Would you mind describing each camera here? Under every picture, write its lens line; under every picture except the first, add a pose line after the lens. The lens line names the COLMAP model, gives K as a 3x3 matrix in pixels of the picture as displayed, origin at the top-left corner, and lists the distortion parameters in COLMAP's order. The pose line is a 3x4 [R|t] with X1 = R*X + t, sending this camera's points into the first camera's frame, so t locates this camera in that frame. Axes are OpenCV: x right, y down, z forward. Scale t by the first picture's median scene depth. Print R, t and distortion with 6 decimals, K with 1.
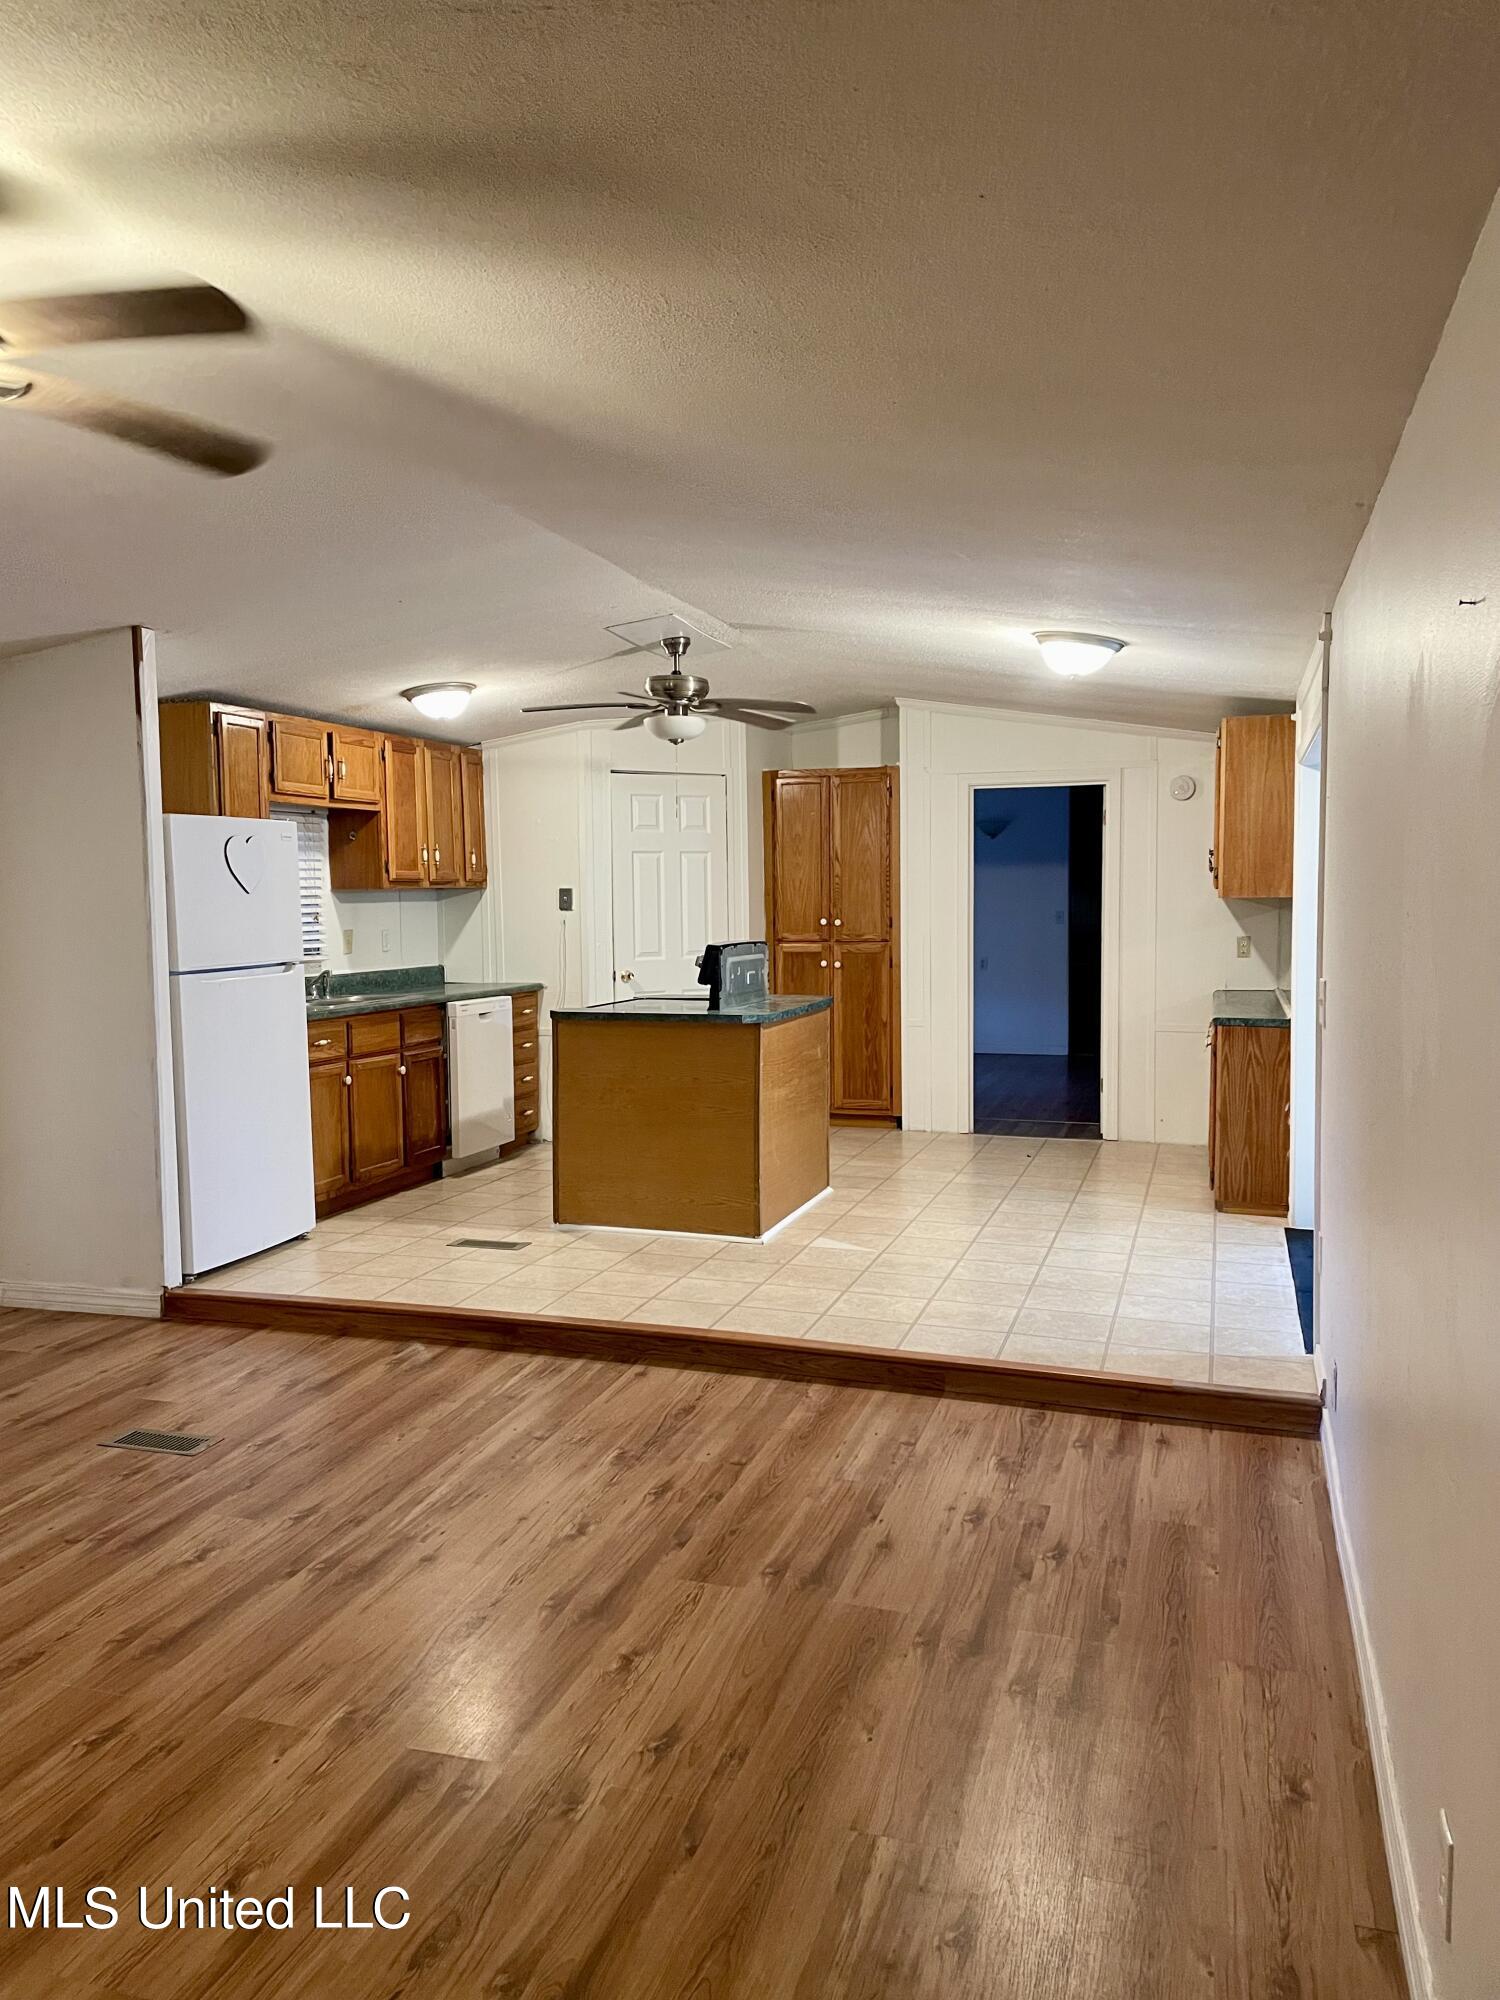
lens RADIAL K [[1500.4, 0, 750.0], [0, 1500.4, 1000.0], [0, 0, 1]] dist [0.103341, -0.160871]
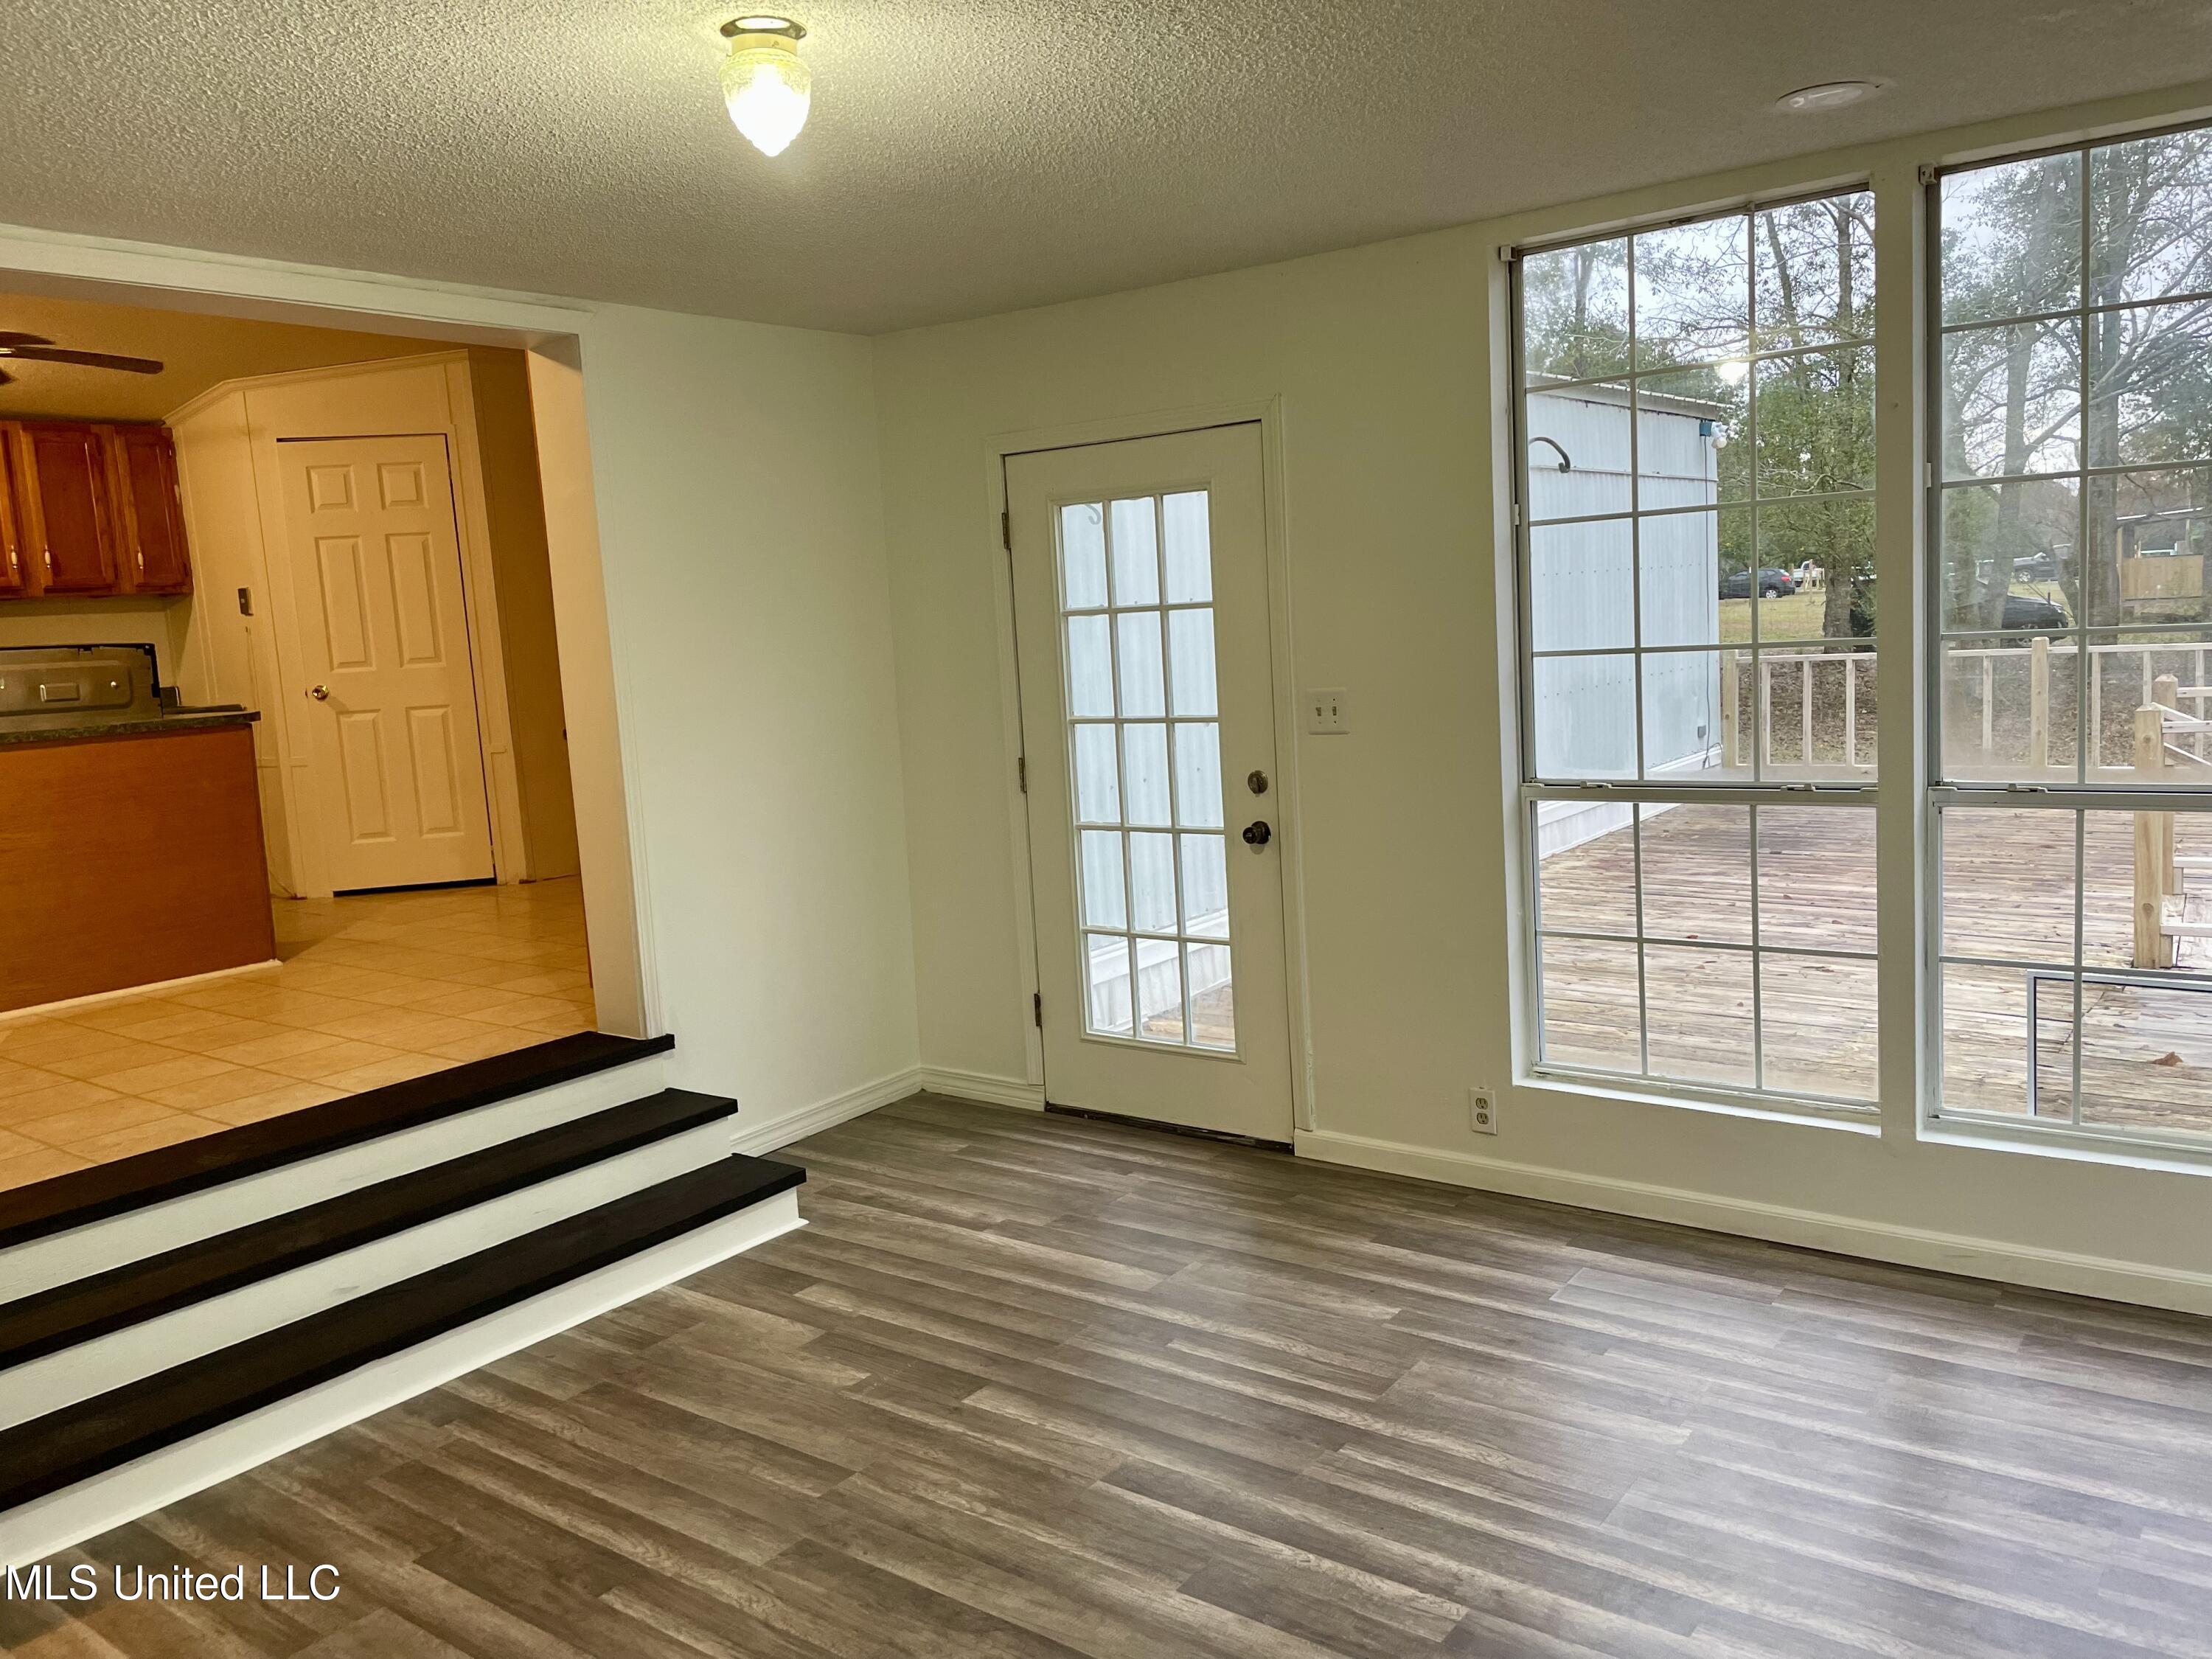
lens RADIAL K [[1659.5, 0, 1106.0], [0, 1659.5, 829.5], [0, 0, 1]] dist [0.103341, -0.160871]
pose [[0.940351, -0.001607, -0.340201, 1.111477], [0.025269, 0.997556, 0.065135, 0.016982], [0.339265, -0.069847, 0.938094, 0.493201]]
